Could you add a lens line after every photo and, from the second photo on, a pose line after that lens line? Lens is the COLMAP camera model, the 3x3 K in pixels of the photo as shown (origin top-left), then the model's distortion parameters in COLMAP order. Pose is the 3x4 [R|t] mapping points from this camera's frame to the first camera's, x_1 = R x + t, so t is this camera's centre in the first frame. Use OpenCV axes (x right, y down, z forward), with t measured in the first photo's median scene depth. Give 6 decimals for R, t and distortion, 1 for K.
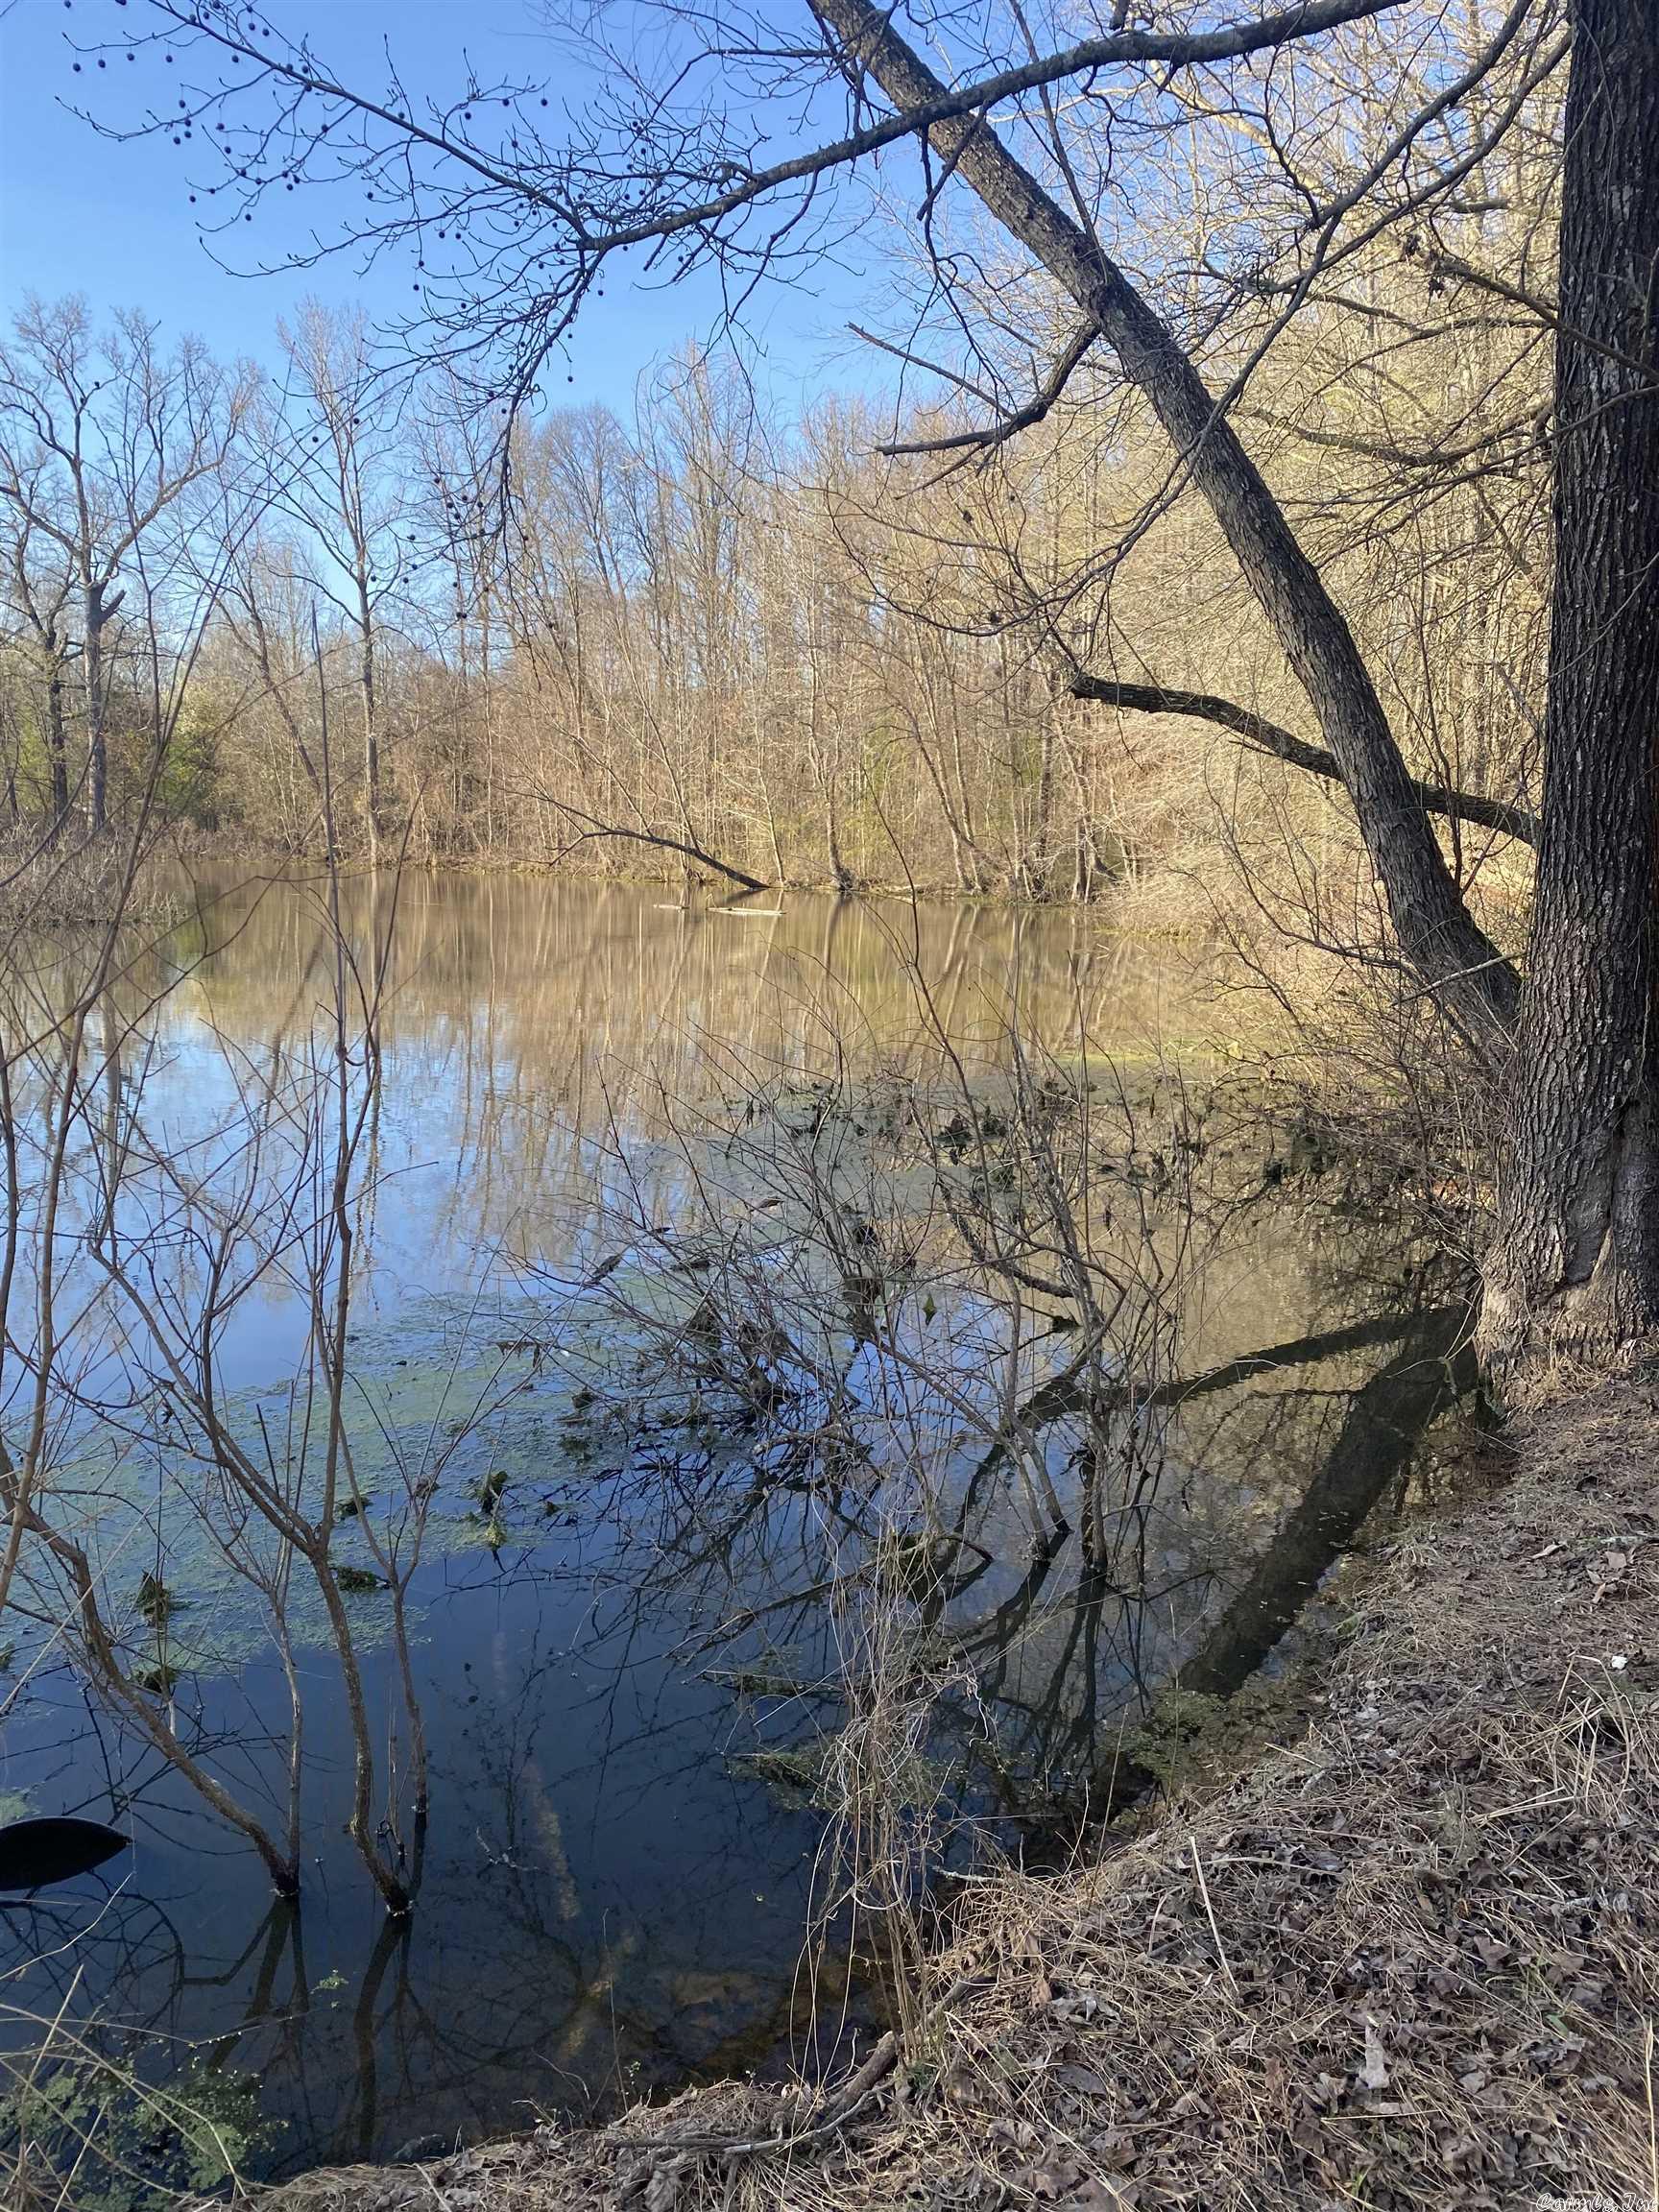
lens RADIAL K [[1669.3, 0, 828.4], [0, 1669.3, 1110.9], [0, 0, 1]] dist [0.005510, 0.004018]
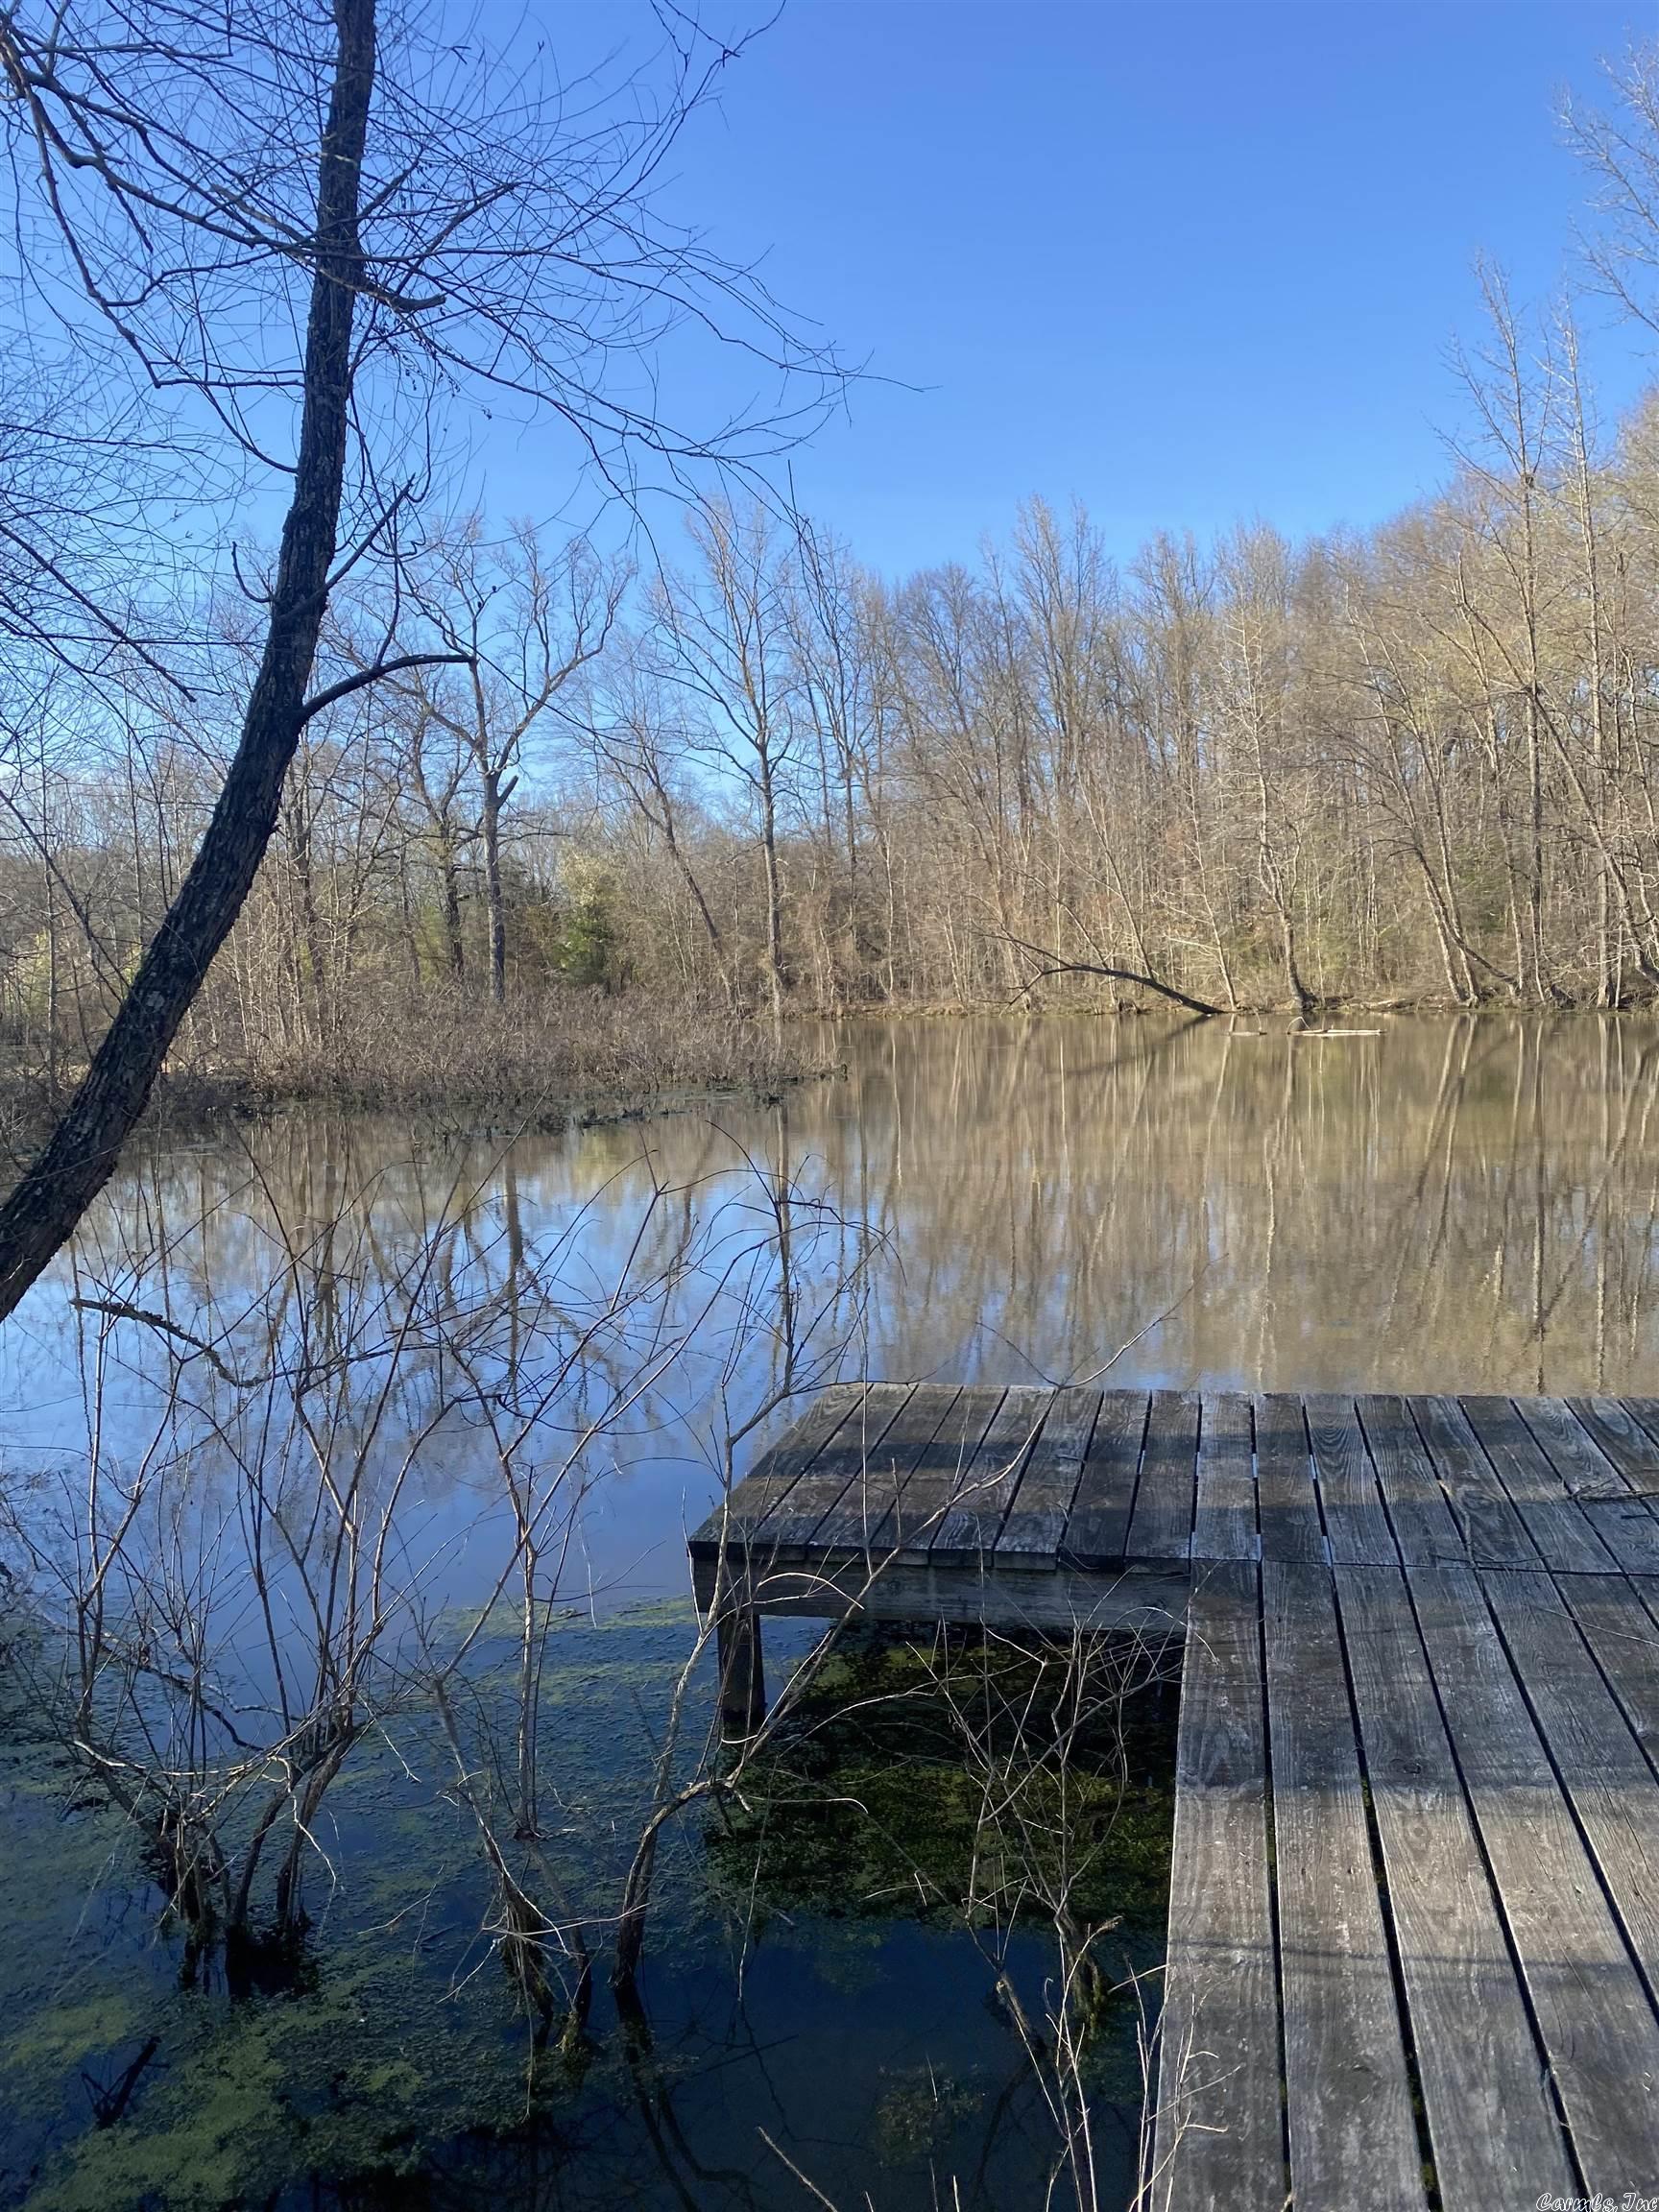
lens RADIAL K [[1669.3, 0, 828.4], [0, 1669.3, 1110.9], [0, 0, 1]] dist [0.005510, 0.004018]
pose [[0.996124, -0.059916, -0.064397, -0.176638], [0.054252, 0.994785, -0.086370, -0.000382], [0.069236, 0.082542, 0.994180, -0.013591]]
